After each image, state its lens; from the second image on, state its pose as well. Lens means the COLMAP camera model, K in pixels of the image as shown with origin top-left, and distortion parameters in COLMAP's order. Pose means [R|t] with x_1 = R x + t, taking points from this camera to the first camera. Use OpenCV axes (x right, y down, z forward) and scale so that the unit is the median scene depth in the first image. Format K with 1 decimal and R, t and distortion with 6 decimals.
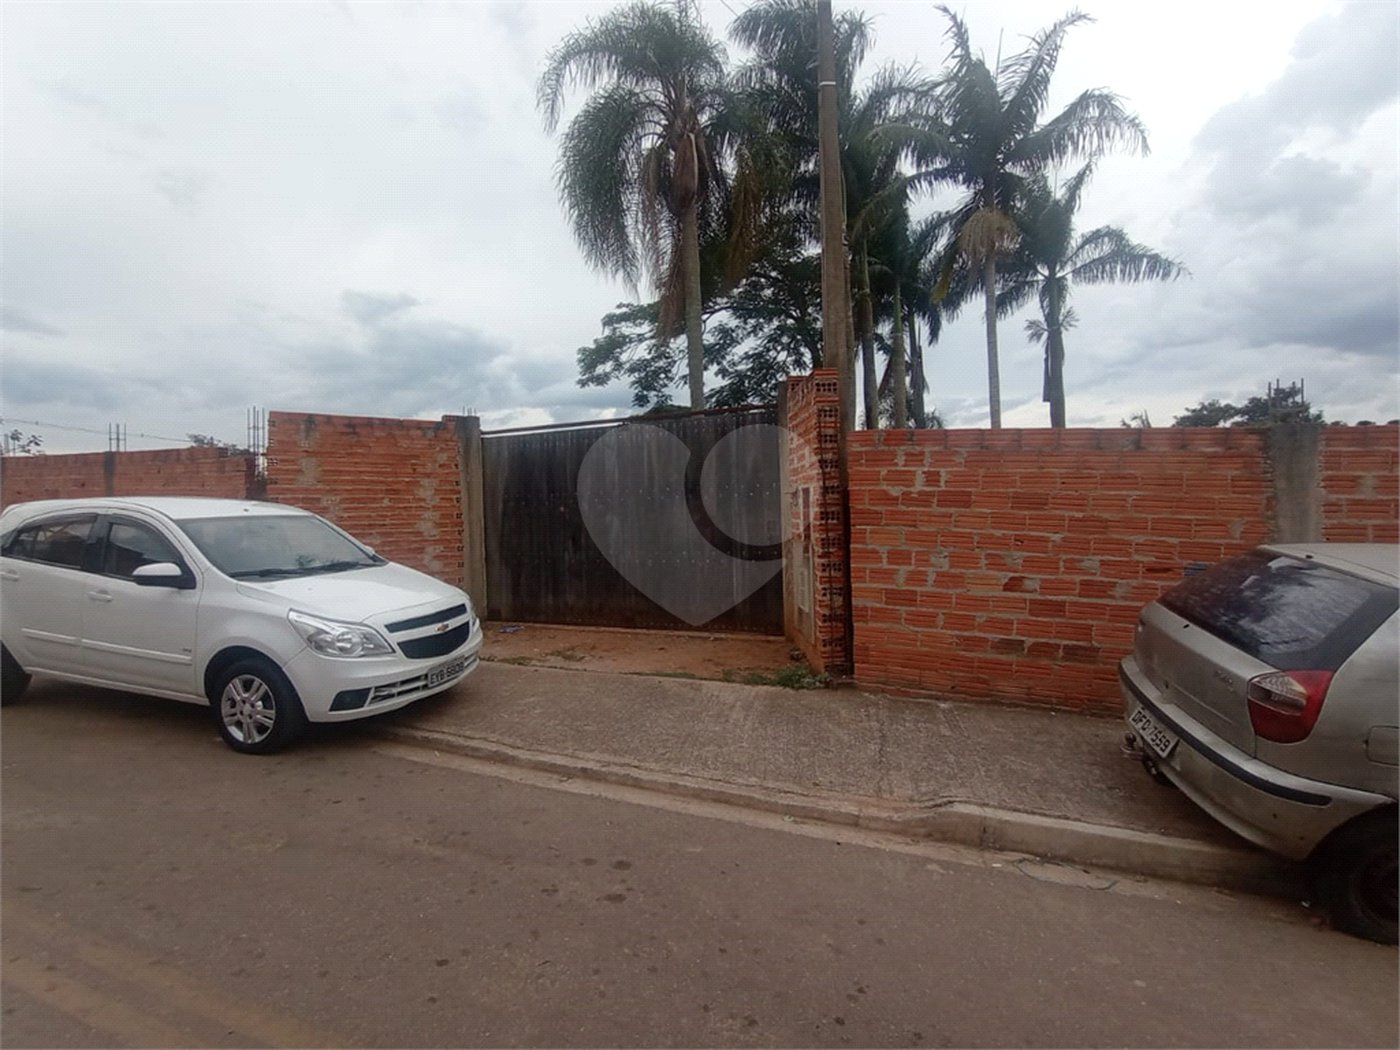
lens RADIAL K [[576.0, 0, 700.8], [0, 576.0, 515.8], [0, 0, 1]] dist [0.000325, -0.000128]
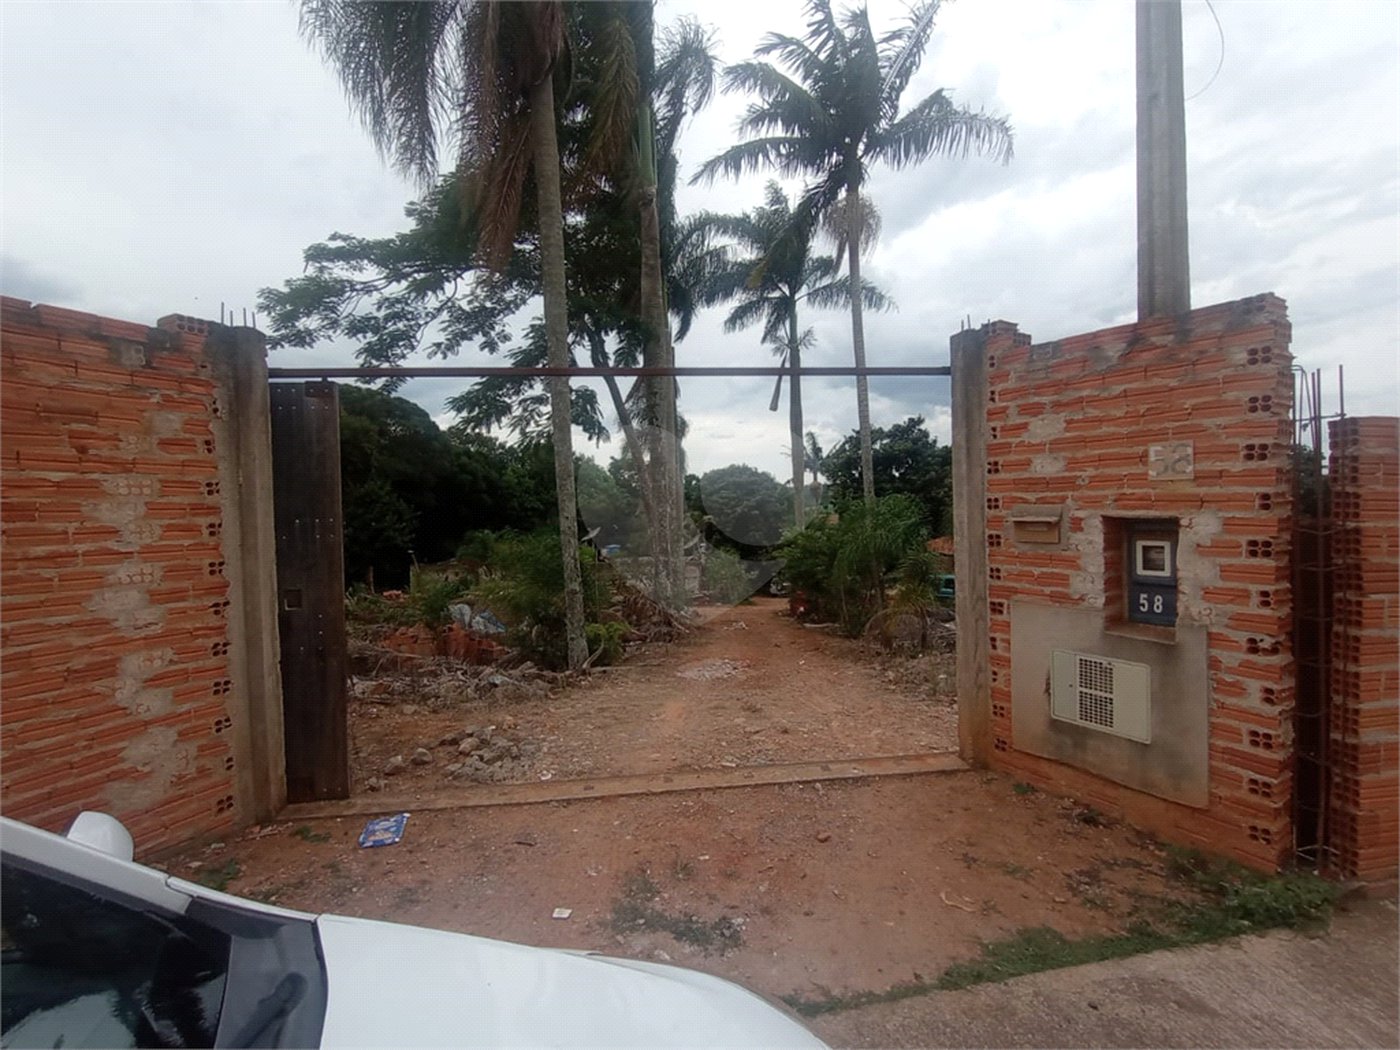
lens RADIAL K [[610.9, 0, 689.0], [0, 610.9, 523.3], [0, 0, 1]] dist [0.000336, -0.004379]
pose [[0.895647, -0.010372, 0.444645, -0.164061], [0.009872, 0.999945, 0.003440, -0.015856], [-0.444656, 0.001308, 0.895700, 0.245221]]
